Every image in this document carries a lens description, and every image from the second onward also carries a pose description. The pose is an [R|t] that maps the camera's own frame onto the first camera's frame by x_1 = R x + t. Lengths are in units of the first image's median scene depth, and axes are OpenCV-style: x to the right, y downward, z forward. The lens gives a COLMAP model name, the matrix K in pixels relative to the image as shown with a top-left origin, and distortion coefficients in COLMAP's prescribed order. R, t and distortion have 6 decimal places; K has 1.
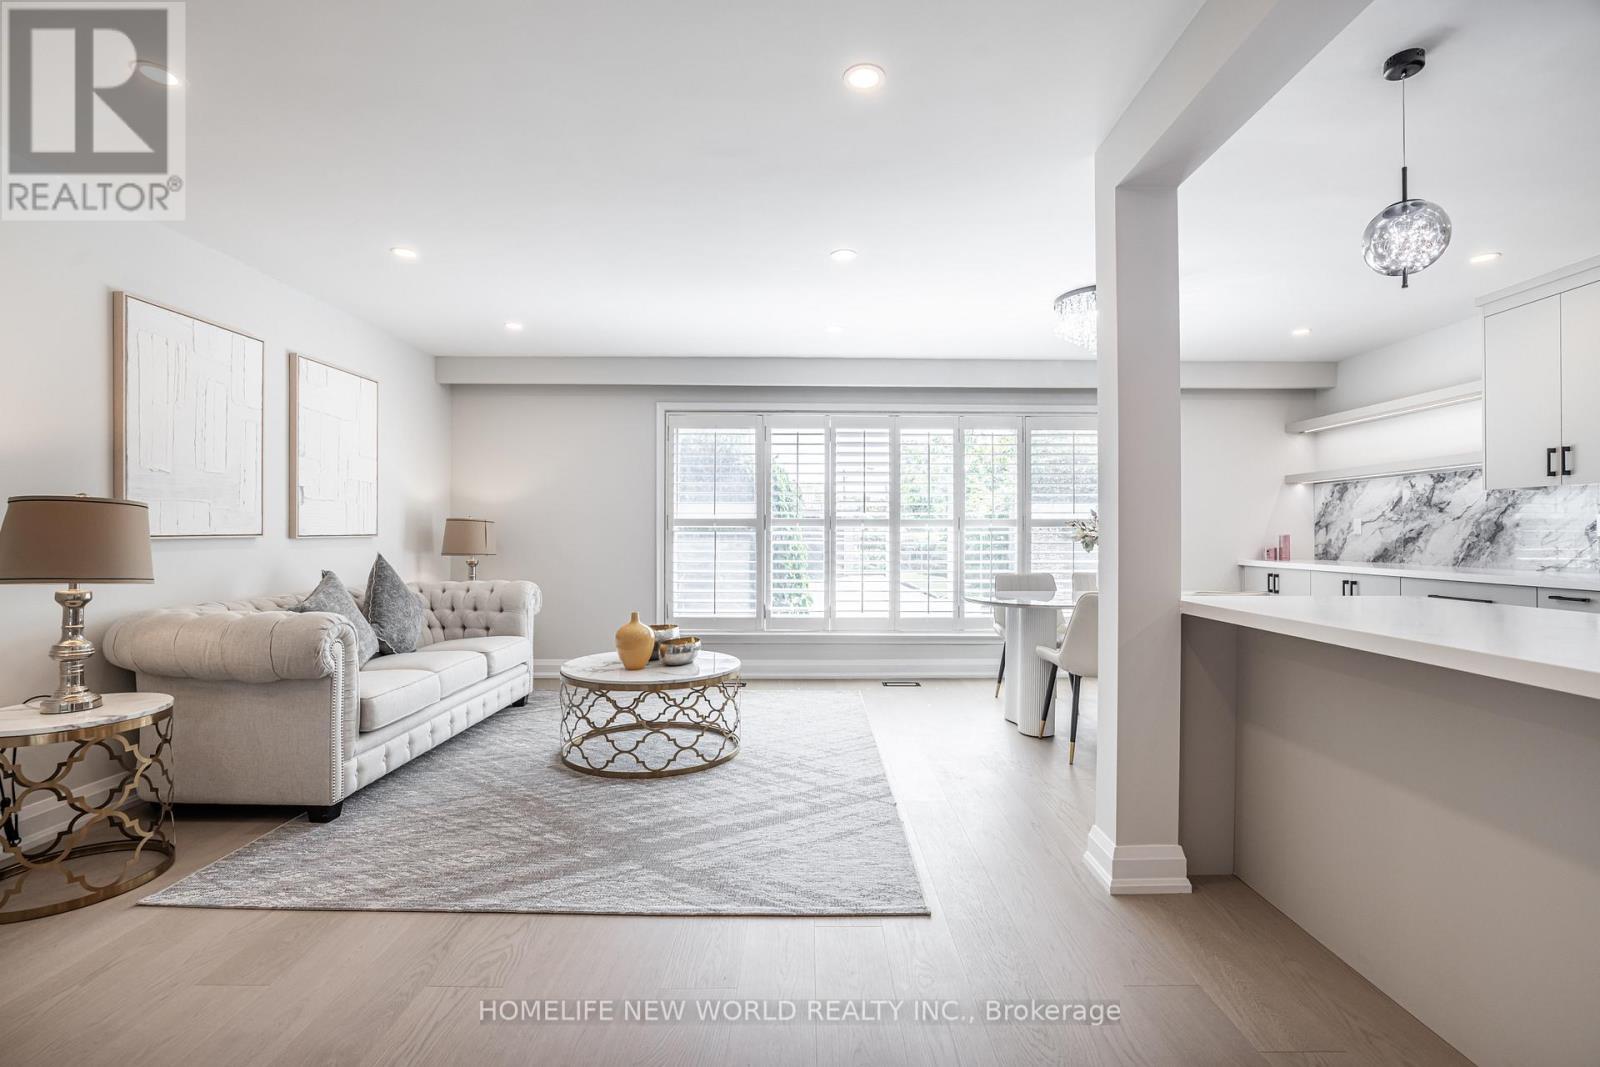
lens RADIAL K [[722.4, 0, 798.5], [0, 722.4, 536.4], [0, 0, 1]] dist [-0.032555, 0.015140]
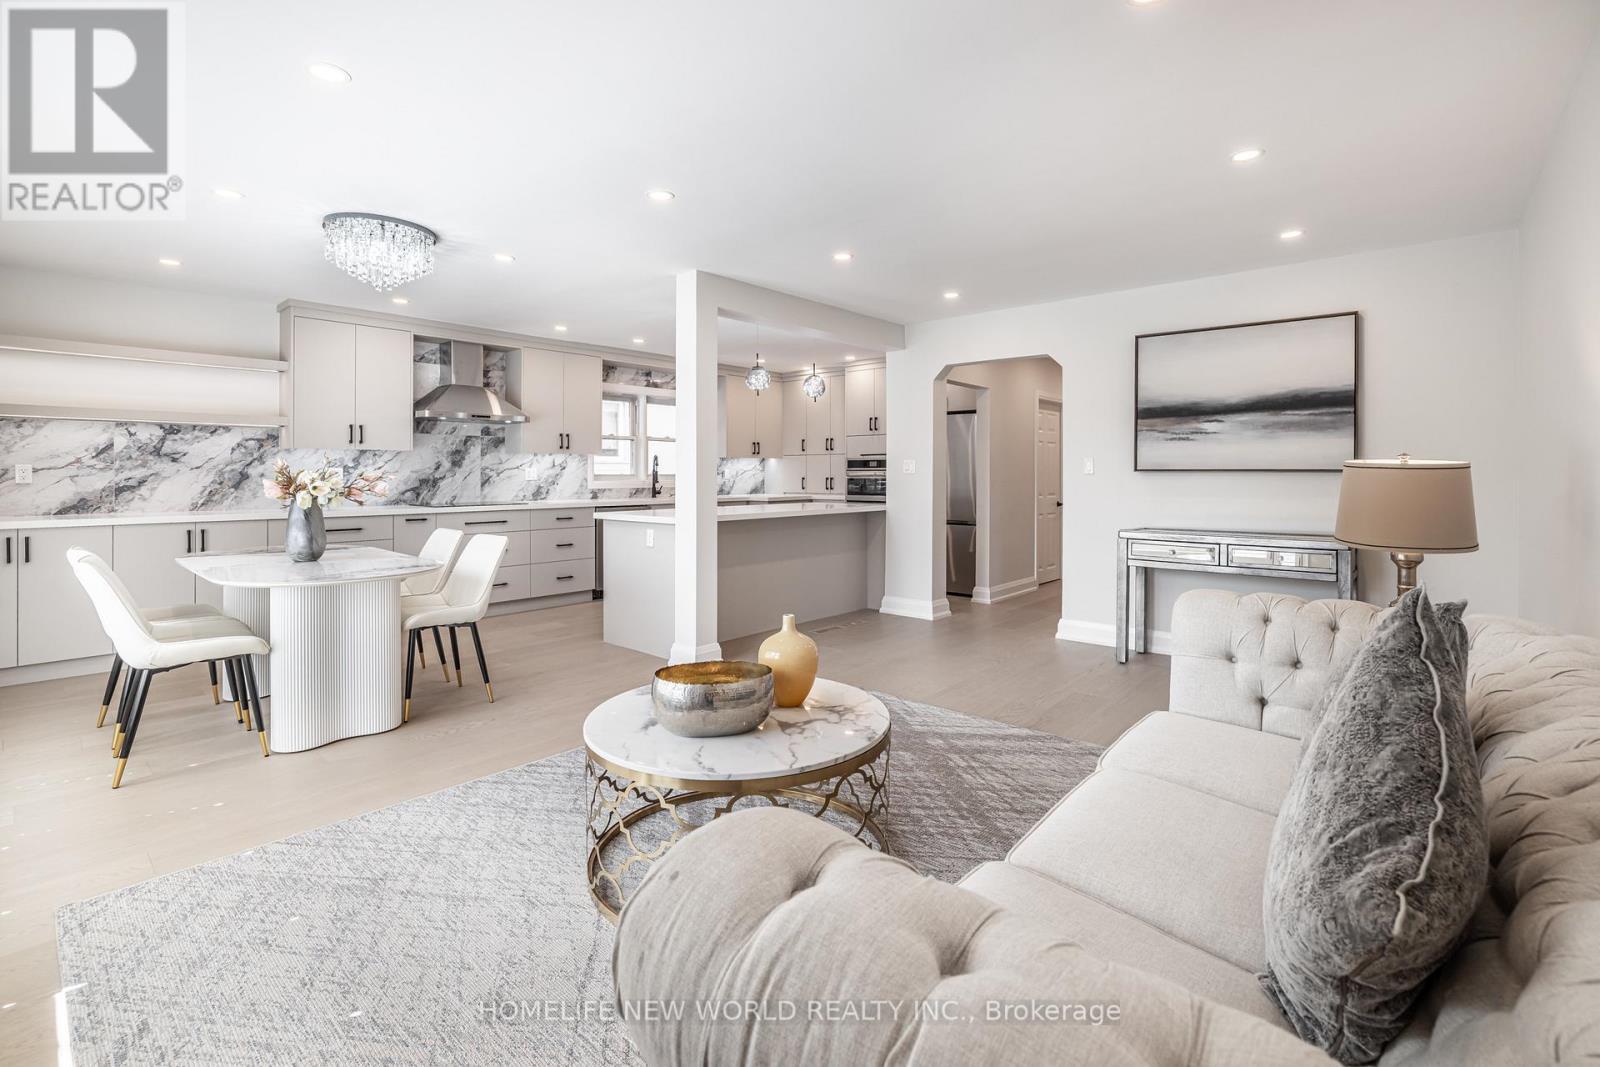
lens RADIAL K [[722.4, 0, 816.9], [0, 722.4, 471.0], [0, 0, 1]] dist [-0.032555, 0.015140]
pose [[-0.763827, 0.001950, 0.645418, -0.535439], [0.000865, 0.999998, -0.001998, -0.017213], [-0.645421, -0.000968, -0.763827, 1.194622]]
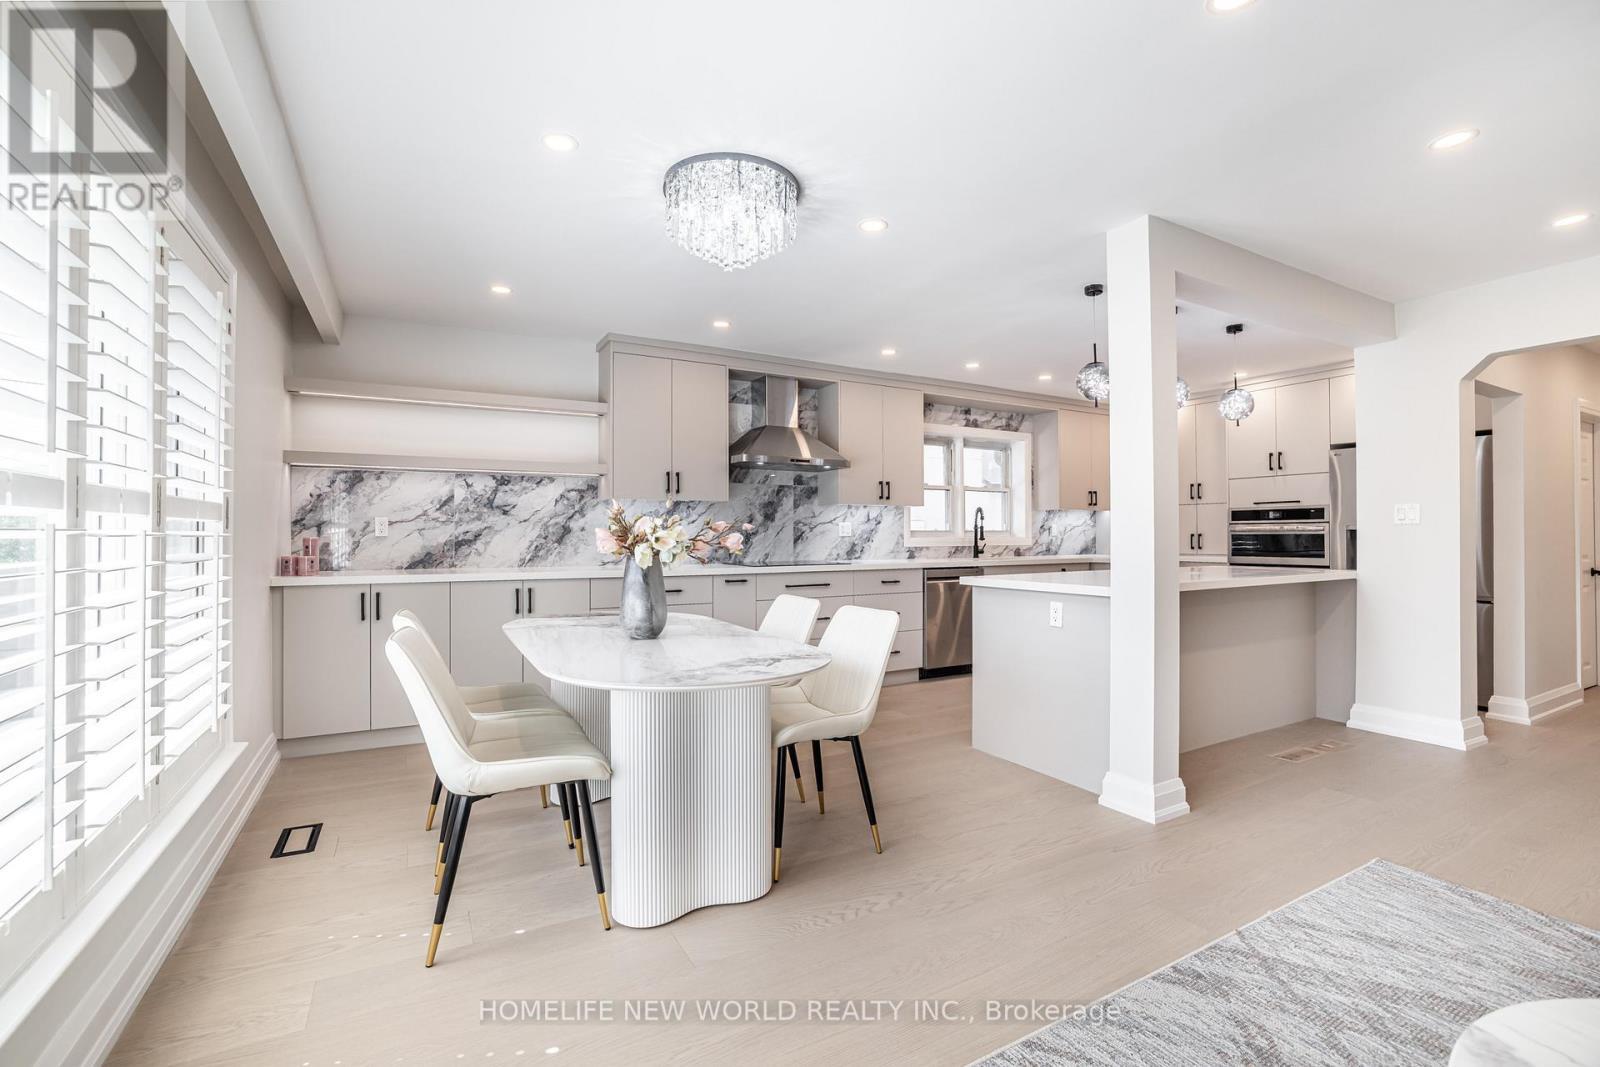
lens RADIAL K [[722.4, 0, 819.1], [0, 722.4, 527.3], [0, 0, 1]] dist [-0.032555, 0.015140]
pose [[-0.513650, 0.008891, 0.857954, -0.203655], [0.002016, 0.999956, -0.009155, -0.005759], [-0.857998, -0.002973, -0.513645, 1.142565]]
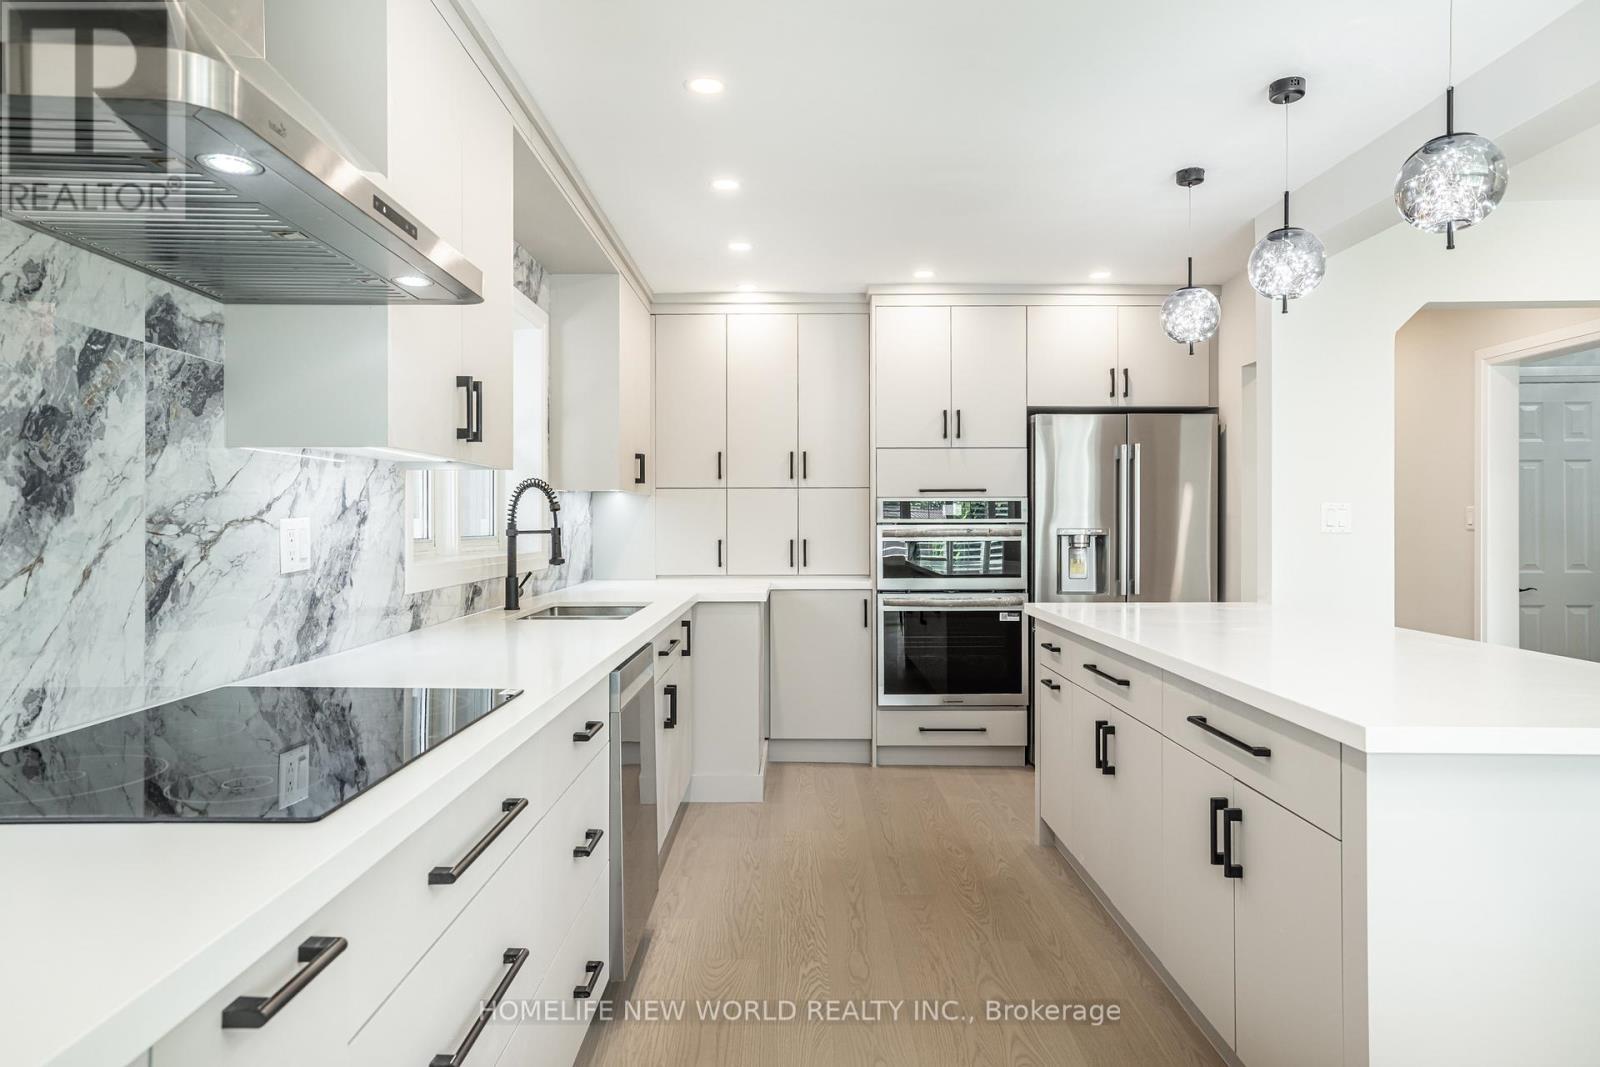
lens RADIAL K [[993.4, 0, 807.0], [0, 993.4, 523.7], [0, 0, 1]] dist [0.004392, 0.002499]
pose [[-0.999831, -0.001171, -0.018325, 0.663888], [-0.001227, 0.999995, 0.003046, -0.025777], [0.018322, 0.003068, -0.999827, 0.902623]]
